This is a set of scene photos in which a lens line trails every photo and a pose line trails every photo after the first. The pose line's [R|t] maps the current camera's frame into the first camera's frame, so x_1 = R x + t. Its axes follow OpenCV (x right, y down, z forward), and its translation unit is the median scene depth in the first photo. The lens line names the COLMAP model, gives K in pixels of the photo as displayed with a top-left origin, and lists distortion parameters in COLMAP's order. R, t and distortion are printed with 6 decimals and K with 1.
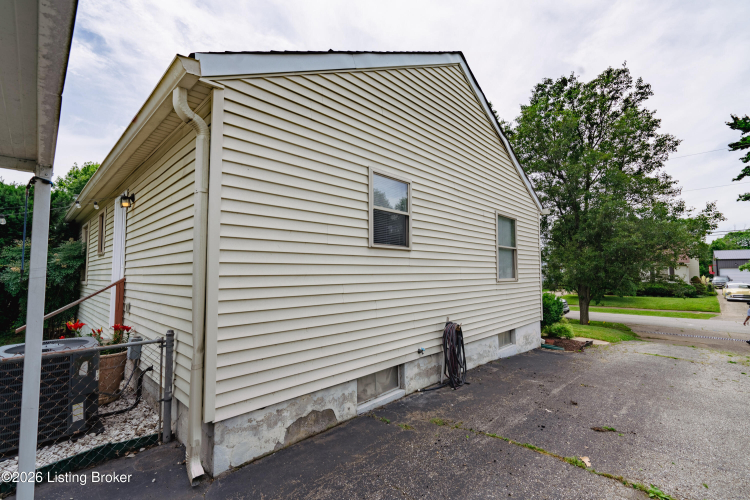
lens RADIAL K [[339.6, 0, 378.7], [0, 339.6, 249.8], [0, 0, 1]] dist [-0.001893, 0.002479]
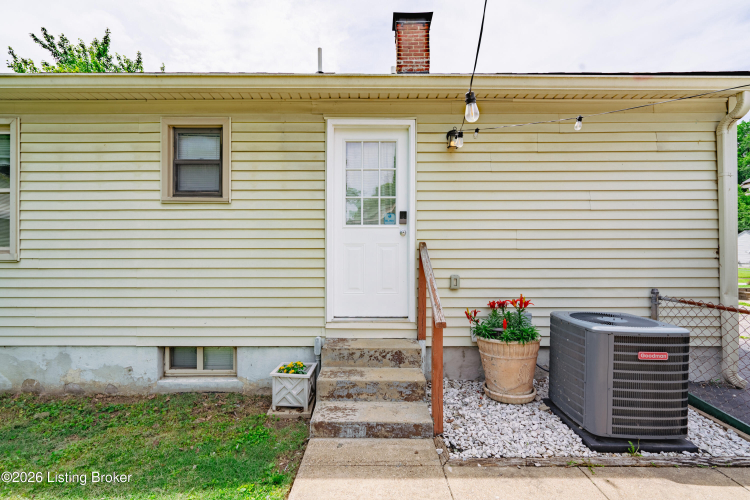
lens RADIAL K [[339.6, 0, 370.2], [0, 339.6, 249.0], [0, 0, 1]] dist [-0.001893, 0.002479]
pose [[0.734773, 0.011506, 0.678215, -0.939629], [-0.048569, 0.998182, 0.035686, 0.052901], [-0.676572, -0.059161, 0.733996, 0.382167]]
